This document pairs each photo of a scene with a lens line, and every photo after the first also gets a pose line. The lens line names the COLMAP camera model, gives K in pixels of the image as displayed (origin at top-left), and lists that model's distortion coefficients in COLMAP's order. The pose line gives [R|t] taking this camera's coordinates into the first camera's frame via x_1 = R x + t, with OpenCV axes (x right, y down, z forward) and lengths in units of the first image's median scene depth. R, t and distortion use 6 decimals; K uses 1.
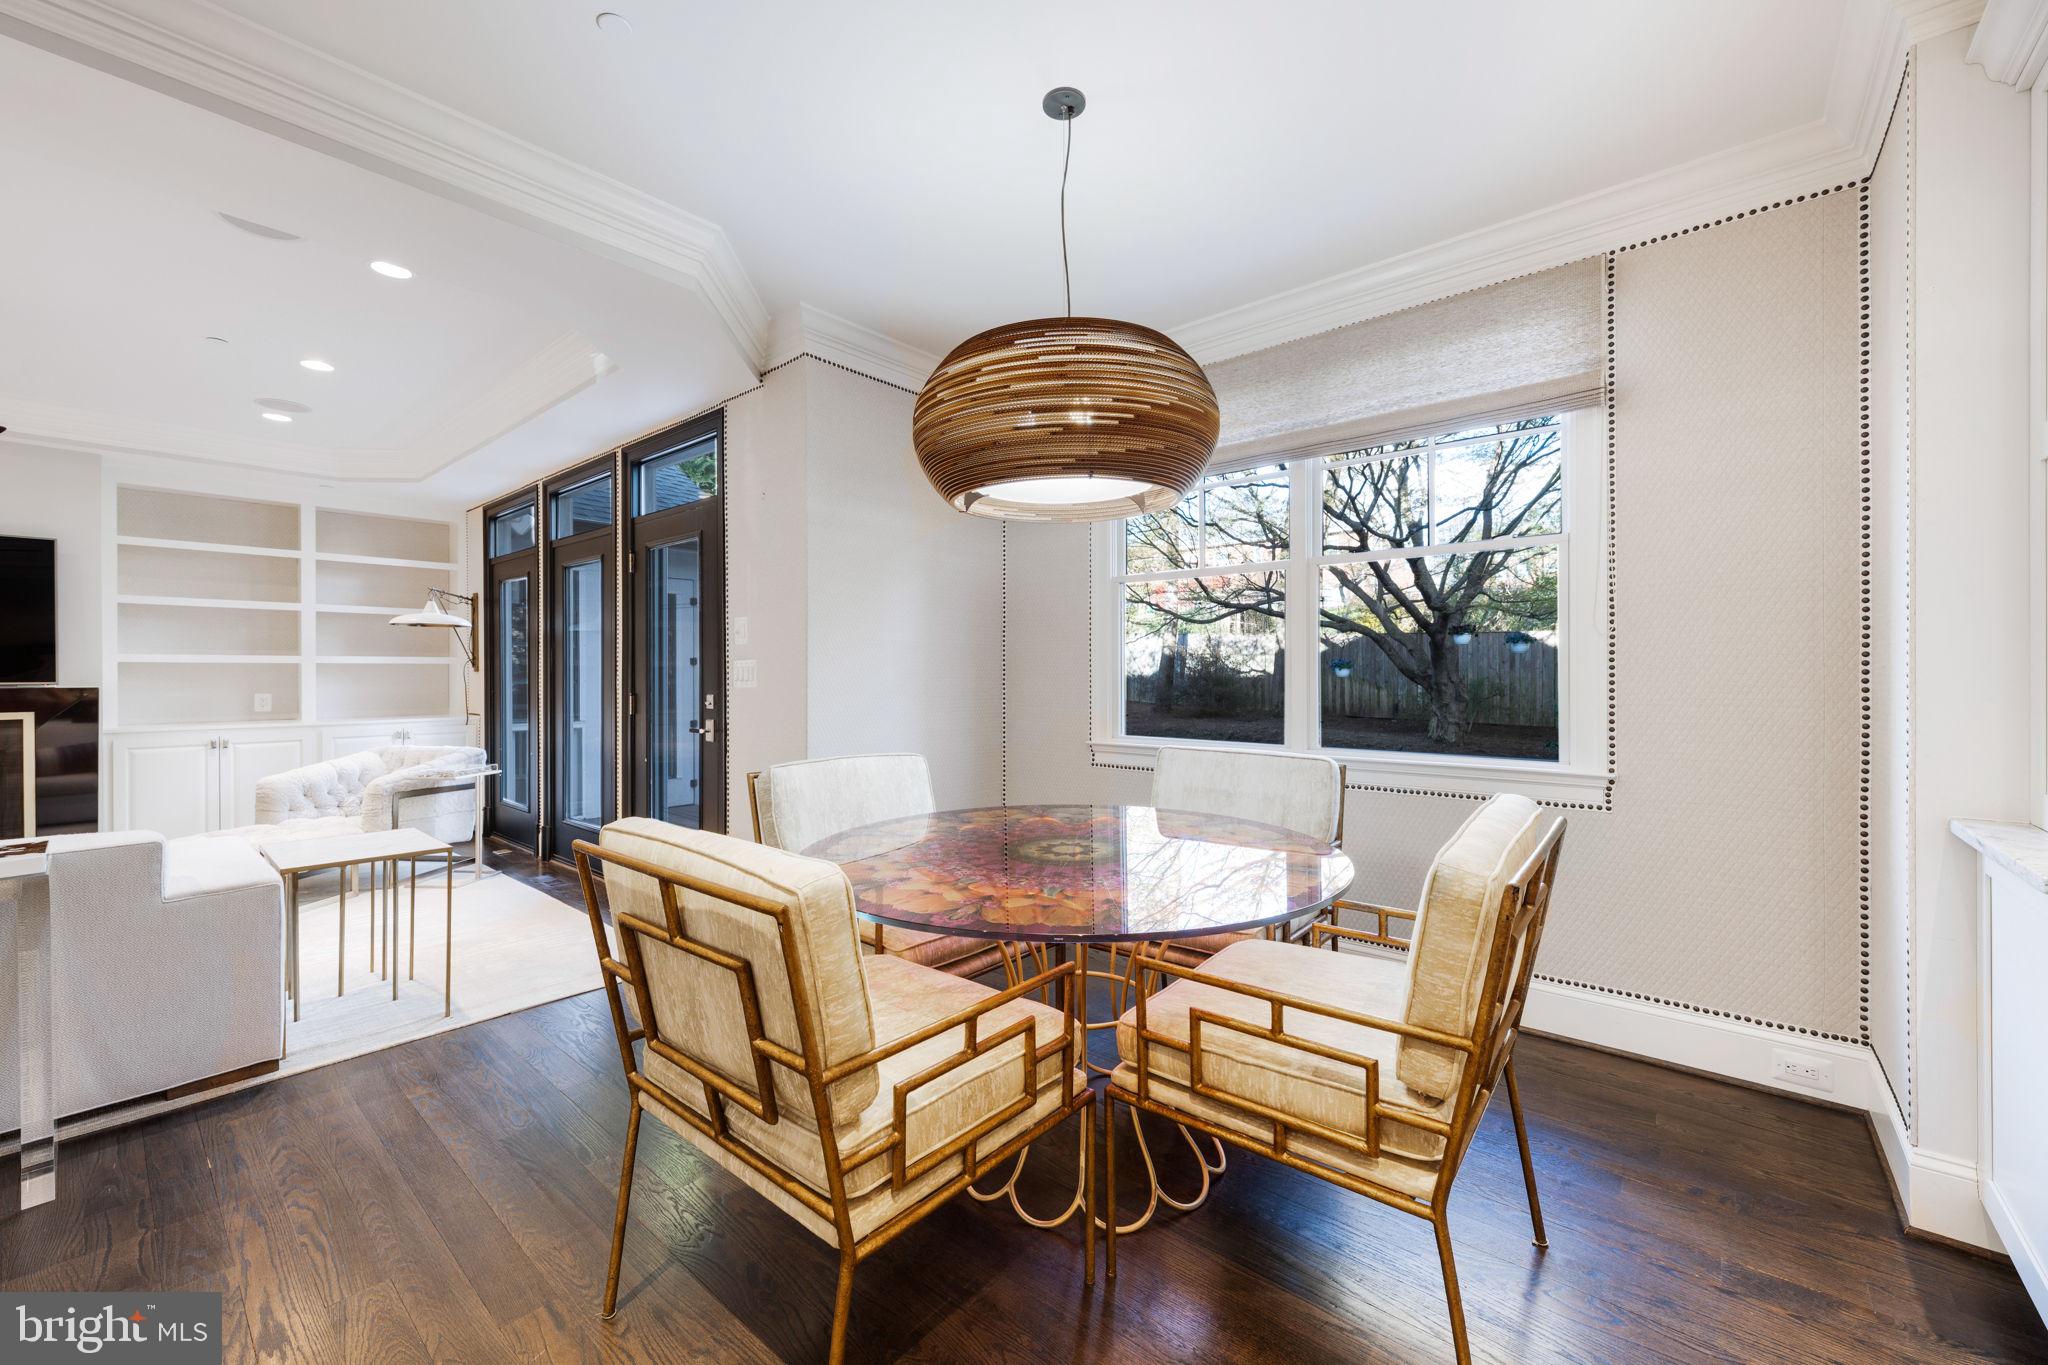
lens RADIAL K [[806.5, 0, 1021.3], [0, 806.5, 683.1], [0, 0, 1]] dist [0.000065, 0.000026]
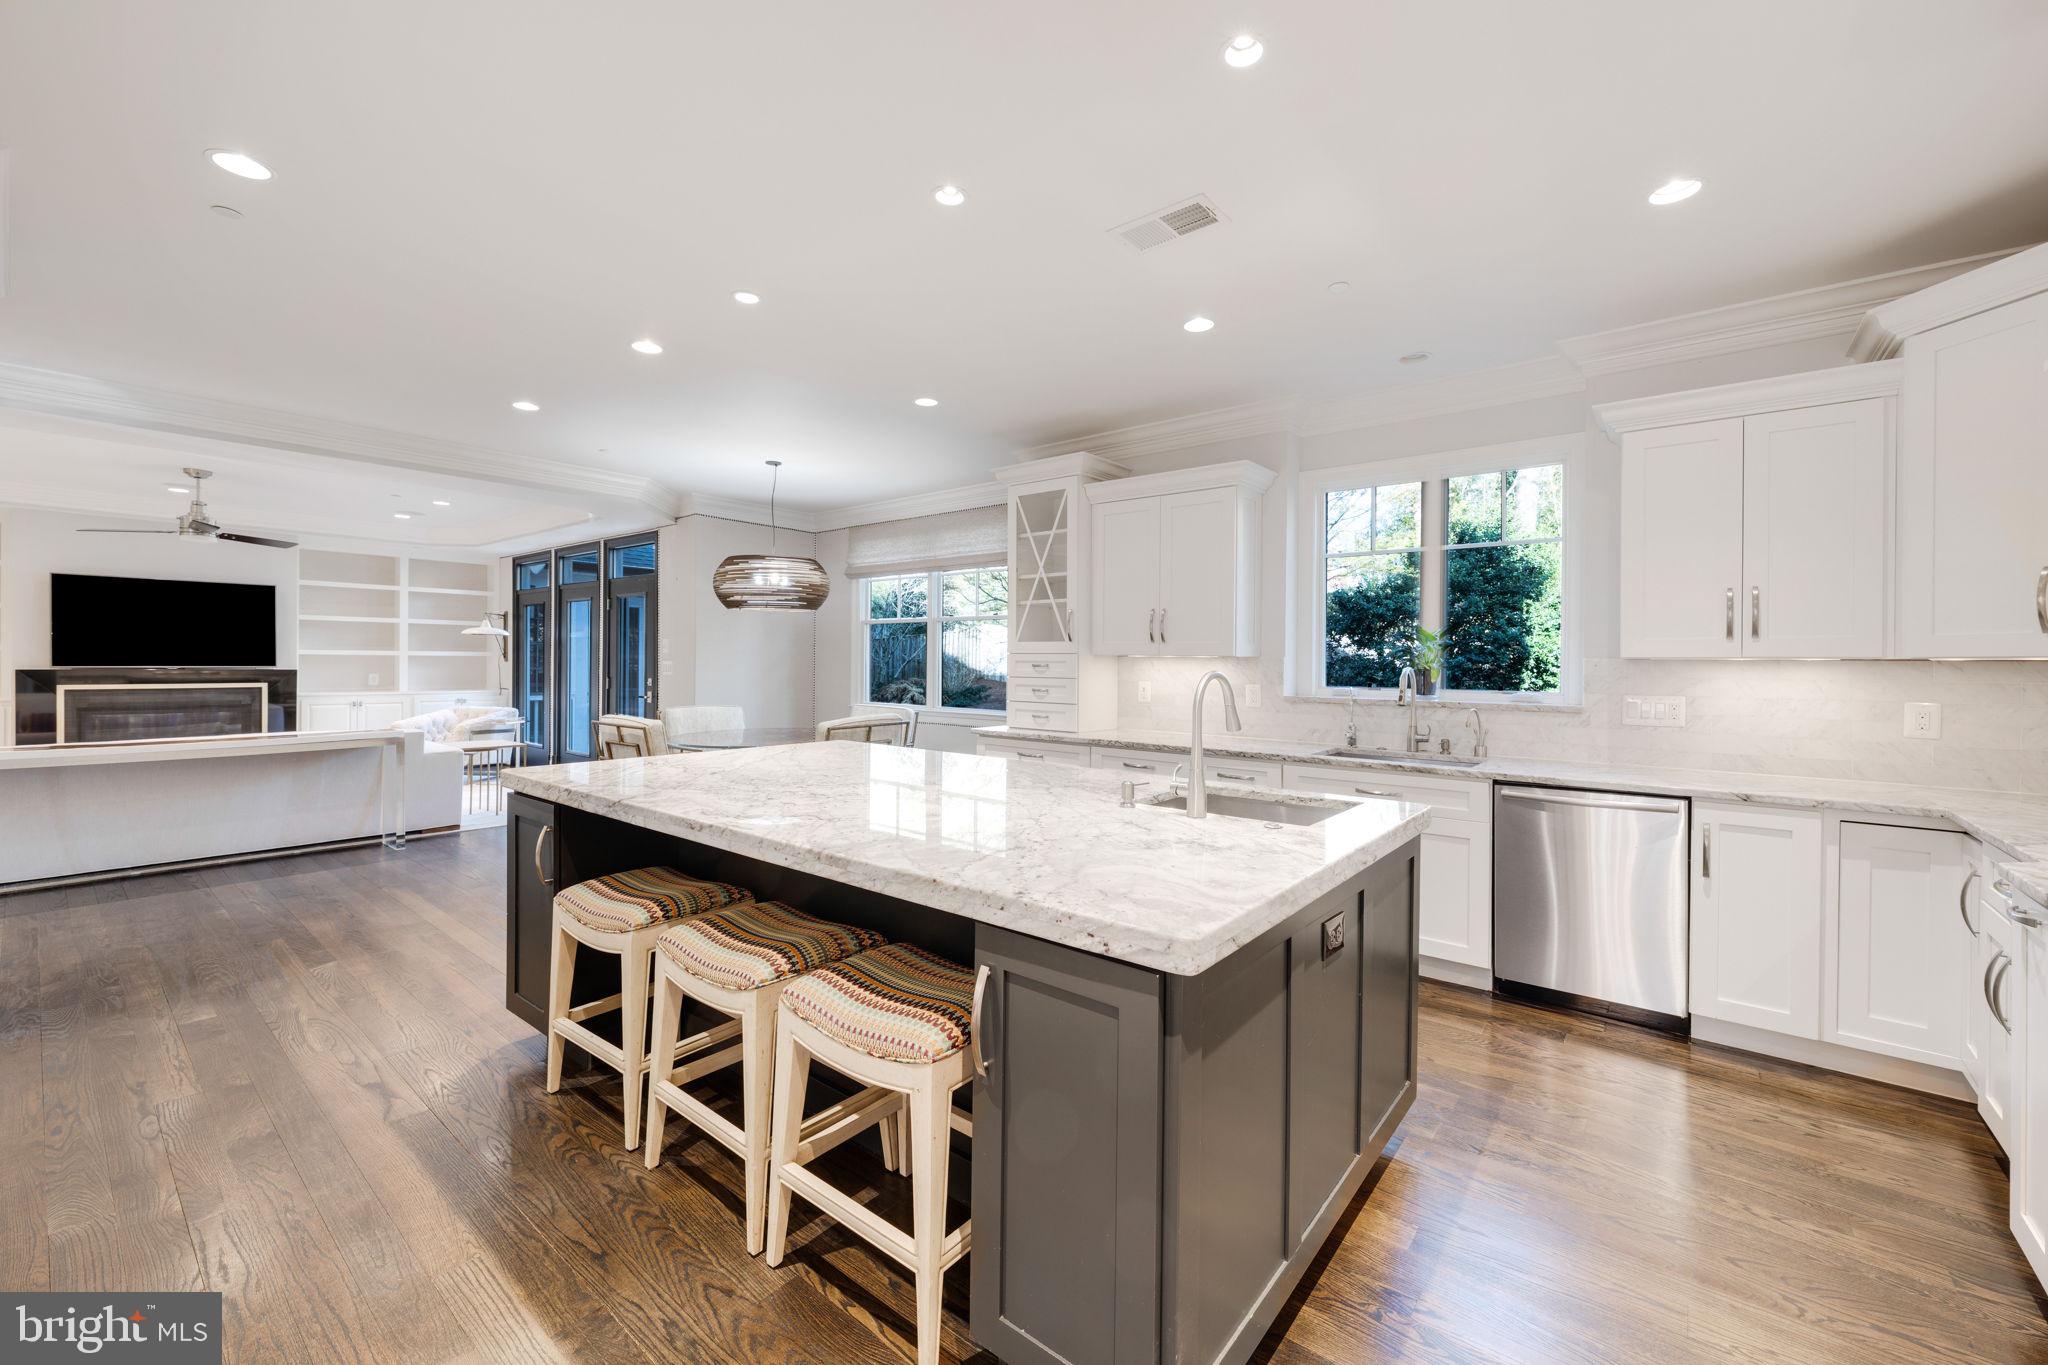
lens RADIAL K [[806.5, 0, 1026.8], [0, 806.5, 667.4], [0, 0, 1]] dist [0.000065, 0.000026]
pose [[0.999335, 0.012930, 0.034100, 0.317886], [-0.012785, 0.999908, -0.004465, -0.010244], [-0.034155, 0.004026, 0.999408, -0.674977]]
